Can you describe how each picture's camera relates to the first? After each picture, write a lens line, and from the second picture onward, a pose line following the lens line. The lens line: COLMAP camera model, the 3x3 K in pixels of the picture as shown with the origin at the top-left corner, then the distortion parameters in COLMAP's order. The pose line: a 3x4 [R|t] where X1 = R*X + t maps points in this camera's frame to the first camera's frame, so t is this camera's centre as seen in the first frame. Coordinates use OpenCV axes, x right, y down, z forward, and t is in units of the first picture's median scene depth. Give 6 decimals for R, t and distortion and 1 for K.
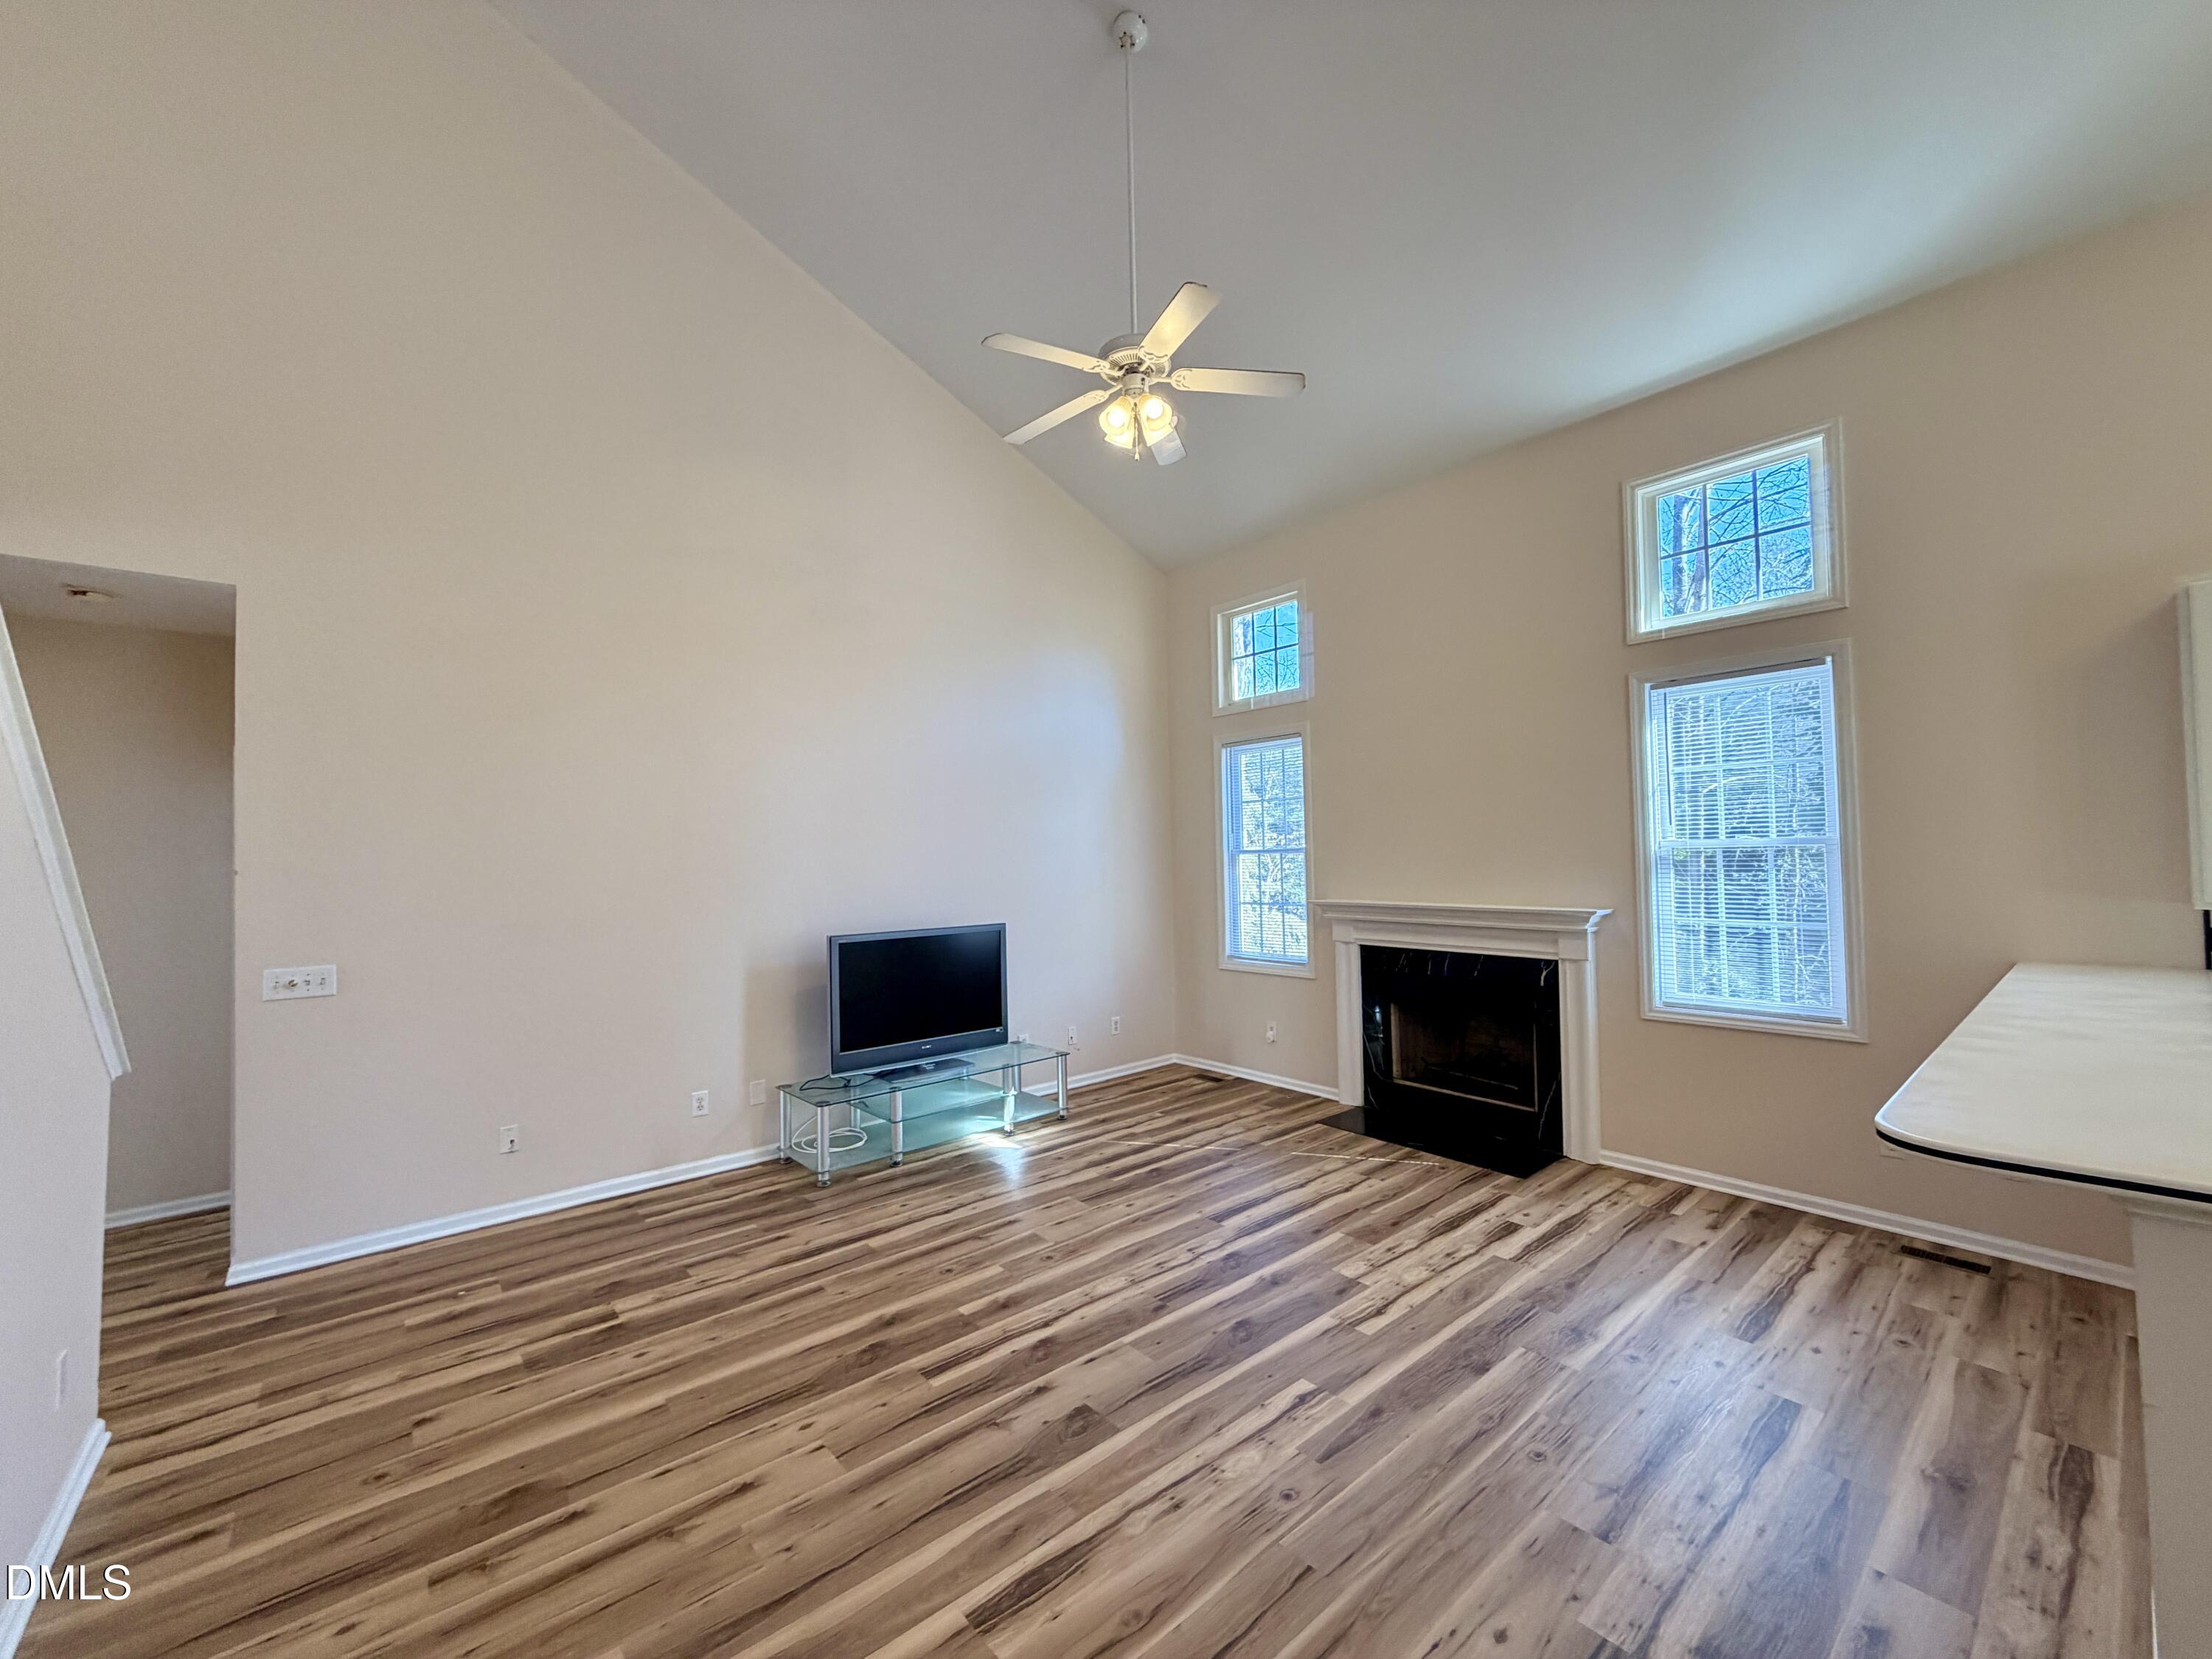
lens RADIAL K [[882.7, 0, 1098.8], [0, 882.7, 827.8], [0, 0, 1]] dist [0.000209, -0.000001]
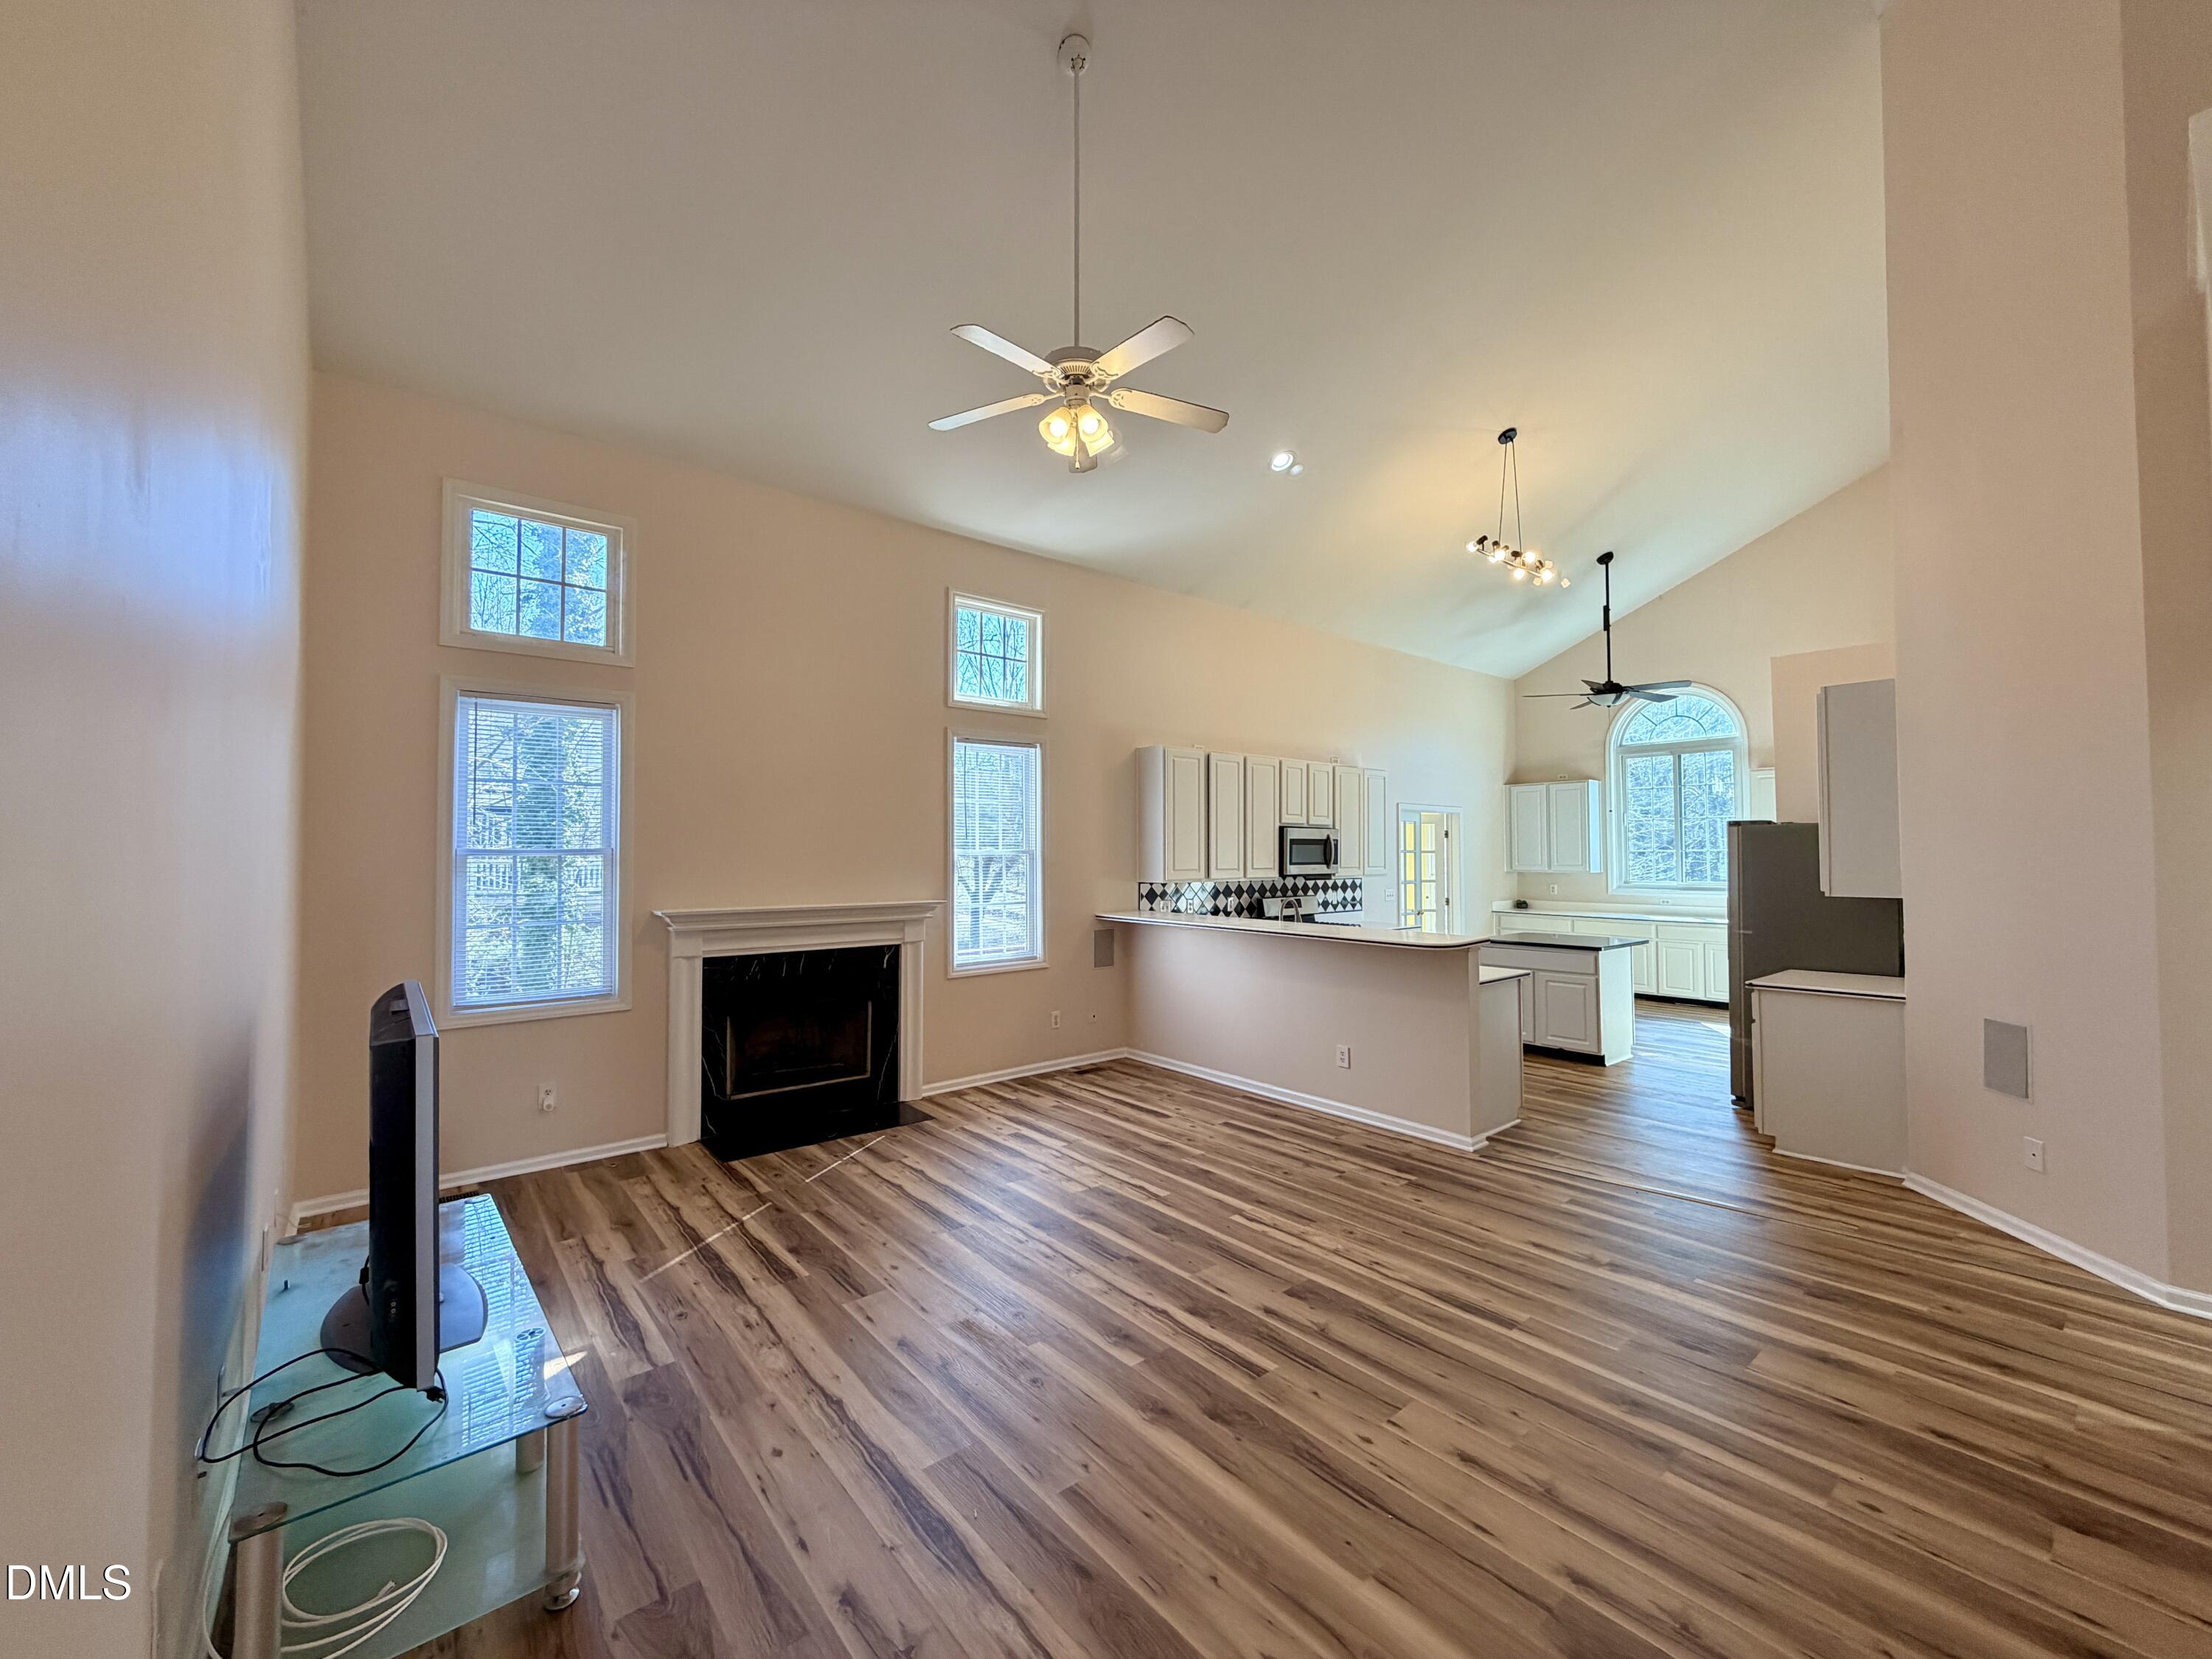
lens RADIAL K [[882.7, 0, 1101.2], [0, 882.7, 830.8], [0, 0, 1]] dist [0.000209, -0.000001]
pose [[0.011344, 0.045789, 0.998887, -0.867710], [-0.026905, 0.998603, -0.045470, 0.047953], [-0.999574, -0.026359, 0.012560, 0.850335]]
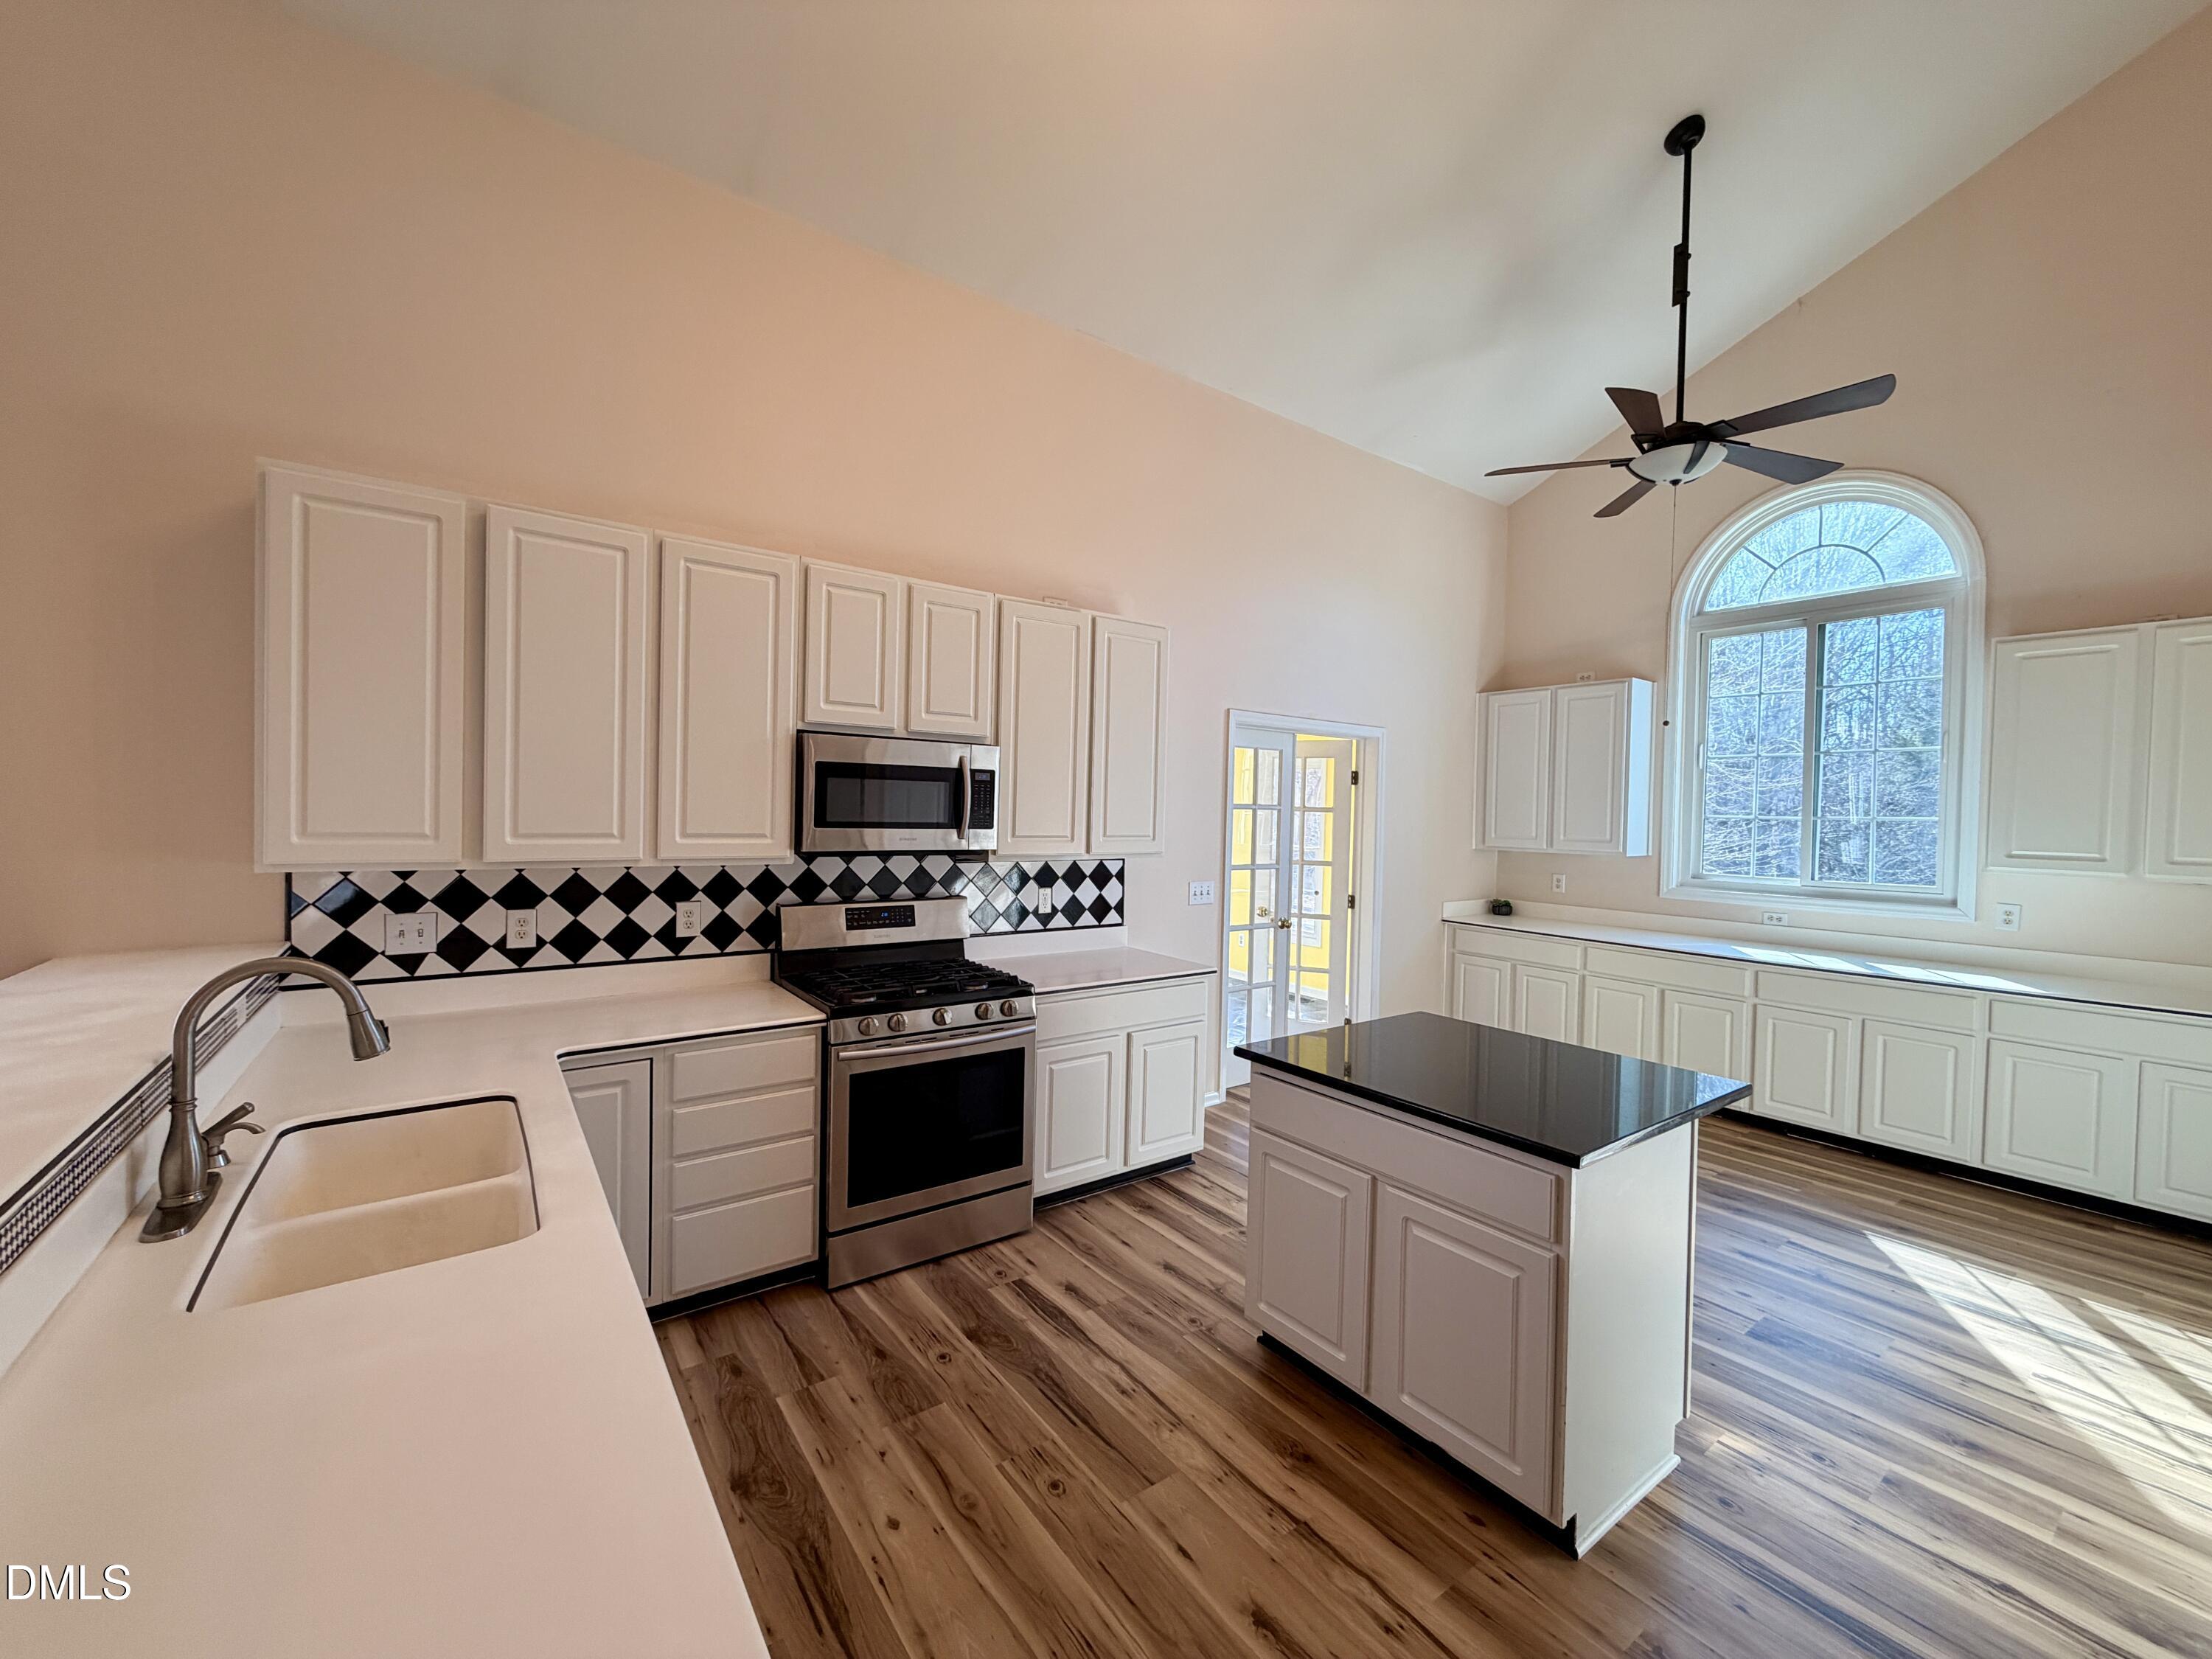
lens RADIAL K [[882.7, 0, 1101.3], [0, 882.7, 829.9], [0, 0, 1]] dist [0.000209, -0.000001]
pose [[0.072240, -0.001262, 0.997386, 0.367053], [-0.052007, 0.998634, 0.005030, 0.007749], [-0.996030, -0.052234, 0.072076, 0.129854]]
